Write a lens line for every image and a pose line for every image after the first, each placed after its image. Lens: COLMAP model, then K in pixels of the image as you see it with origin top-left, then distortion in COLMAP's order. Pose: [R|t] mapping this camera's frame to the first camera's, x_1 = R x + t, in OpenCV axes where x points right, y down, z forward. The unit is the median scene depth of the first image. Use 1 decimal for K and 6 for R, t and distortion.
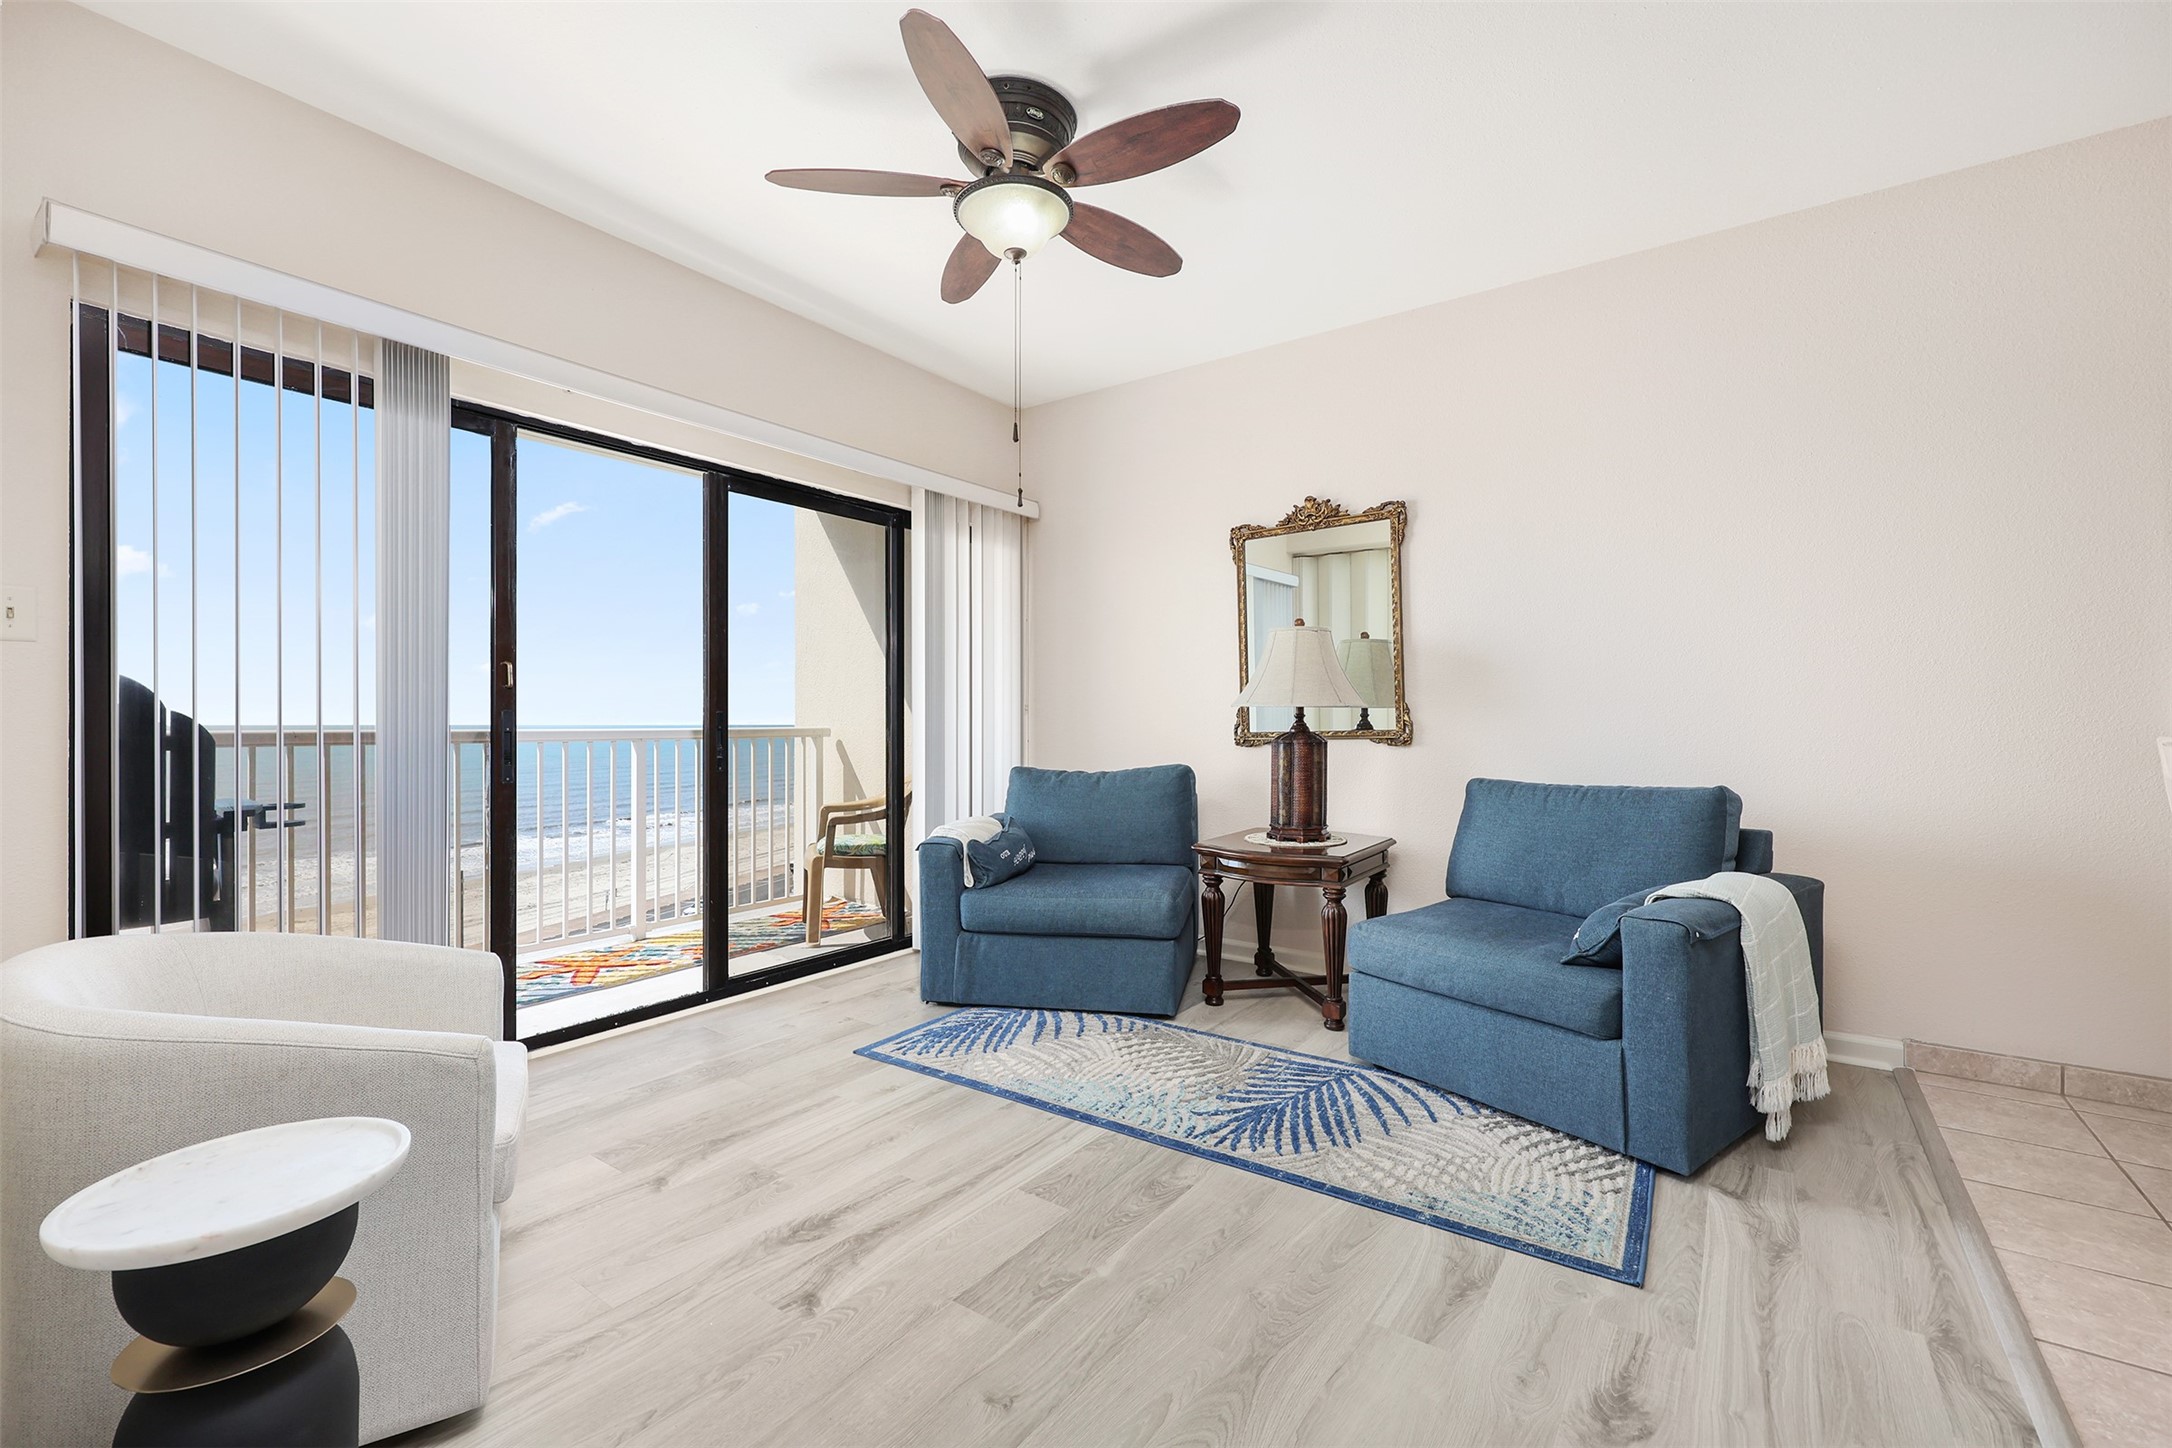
lens RADIAL K [[902.5, 0, 1135.7], [0, 902.5, 723.2], [0, 0, 1]] dist [0.000423, 0.000271]
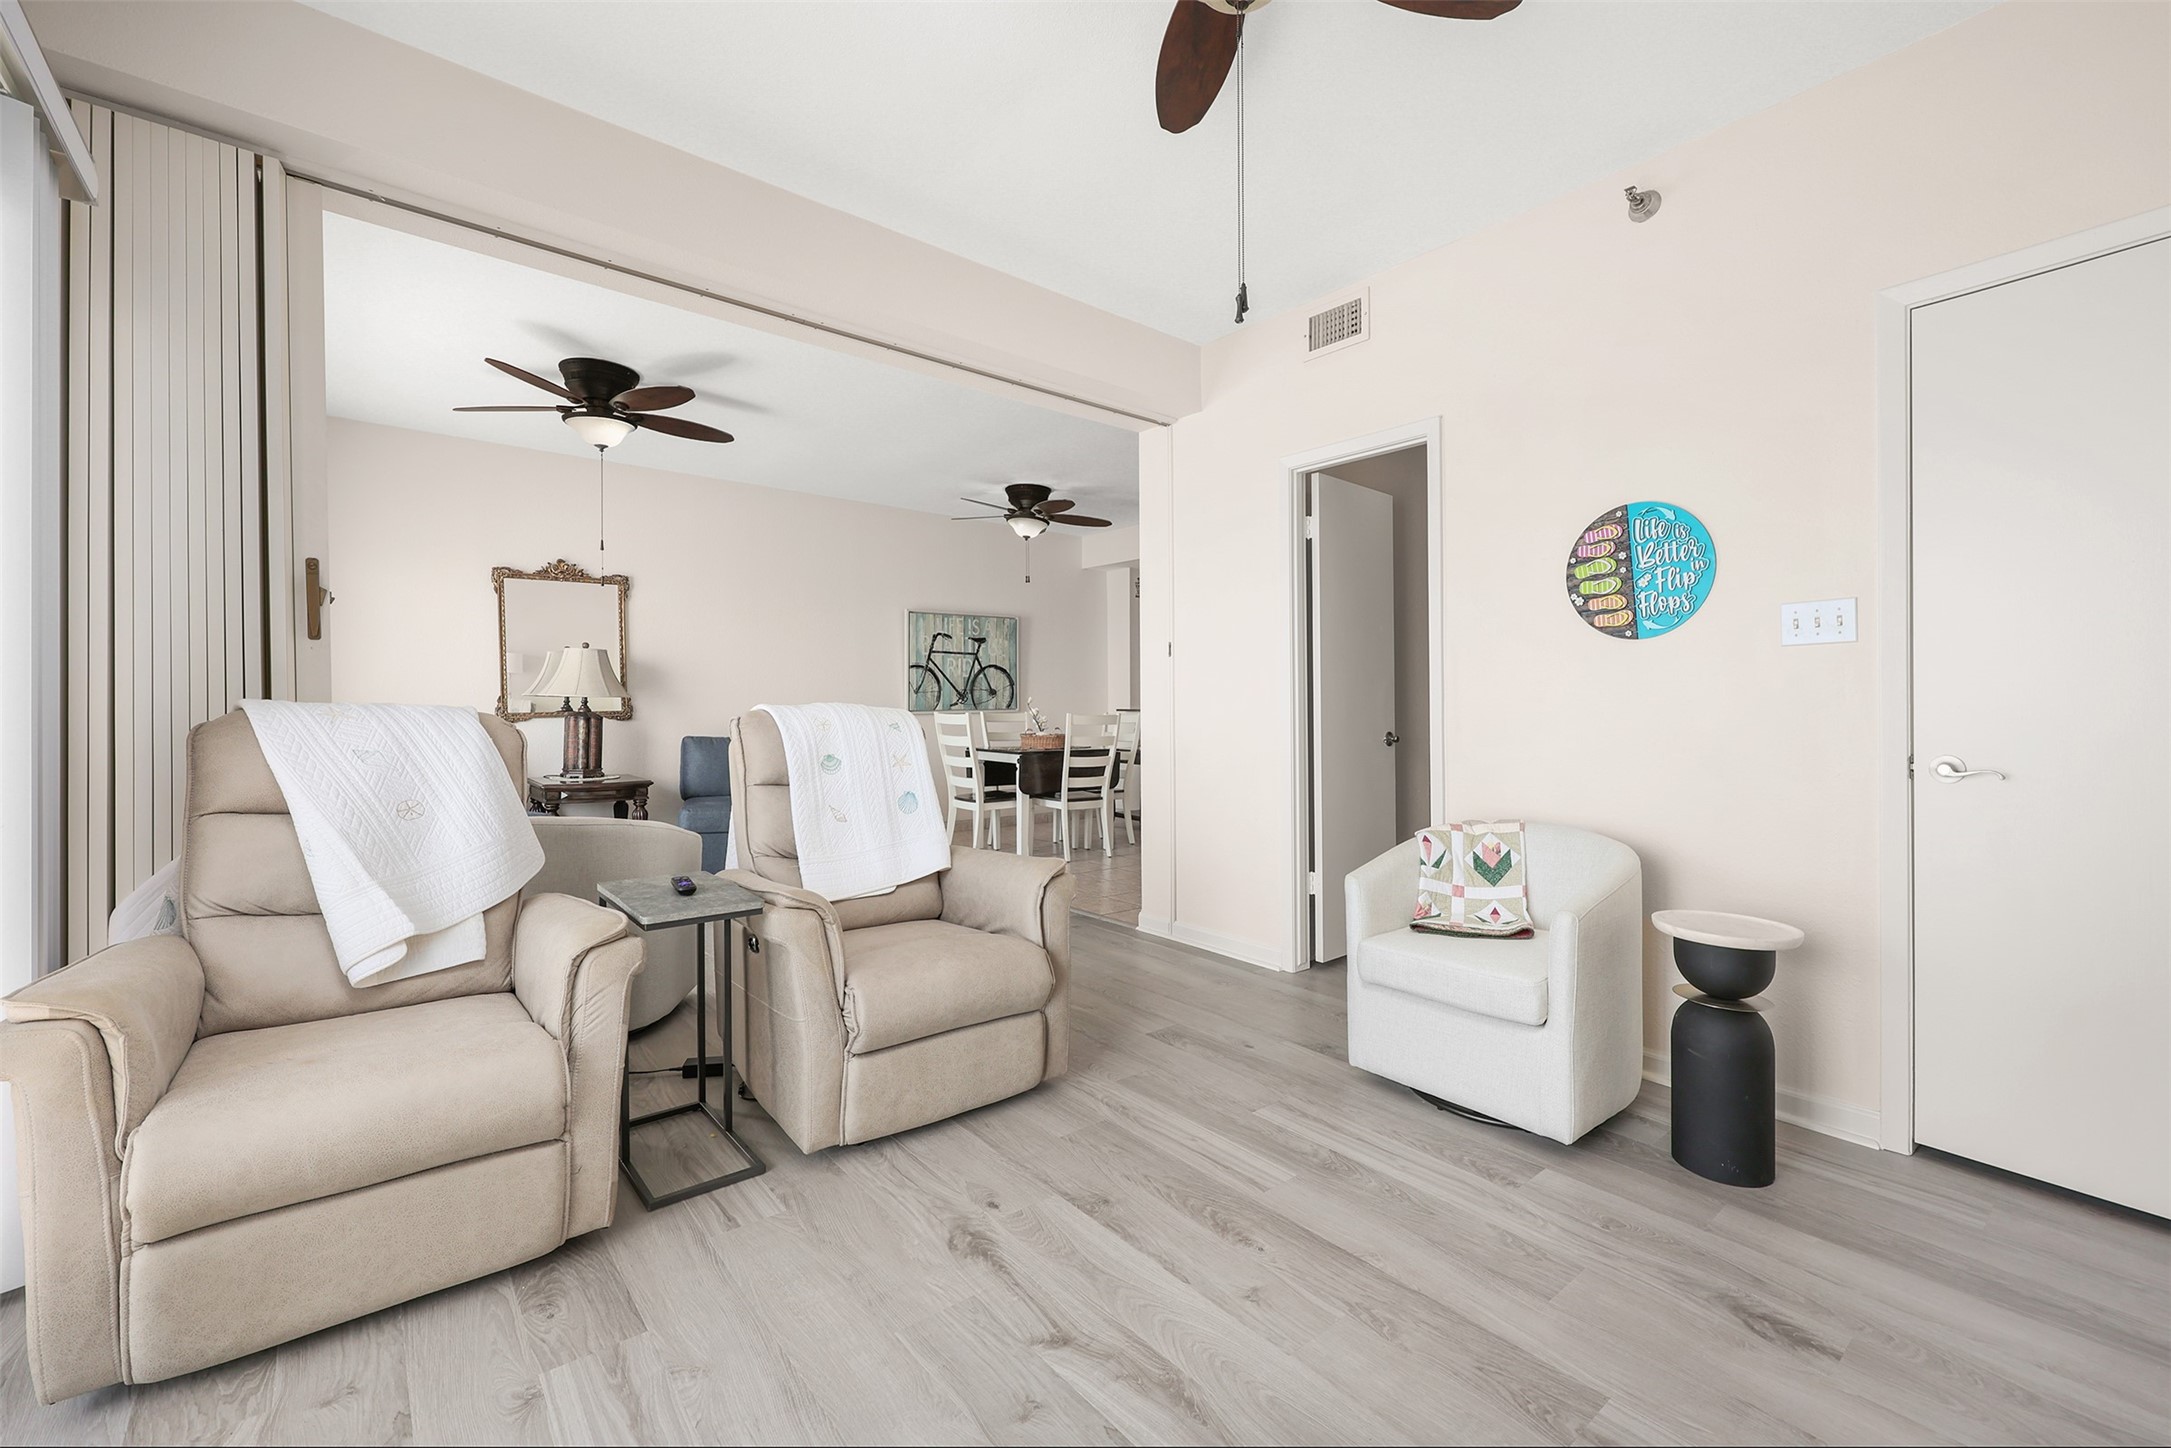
lens RADIAL K [[890.8, 0, 1046.8], [0, 890.8, 713.3], [0, 0, 1]] dist [0.001069, -0.000040]
pose [[0.311946, -0.003832, 0.950092, -1.473156], [0.001977, 0.999992, 0.003384, 0.010538], [-0.950098, 0.000823, 0.311952, -0.376615]]
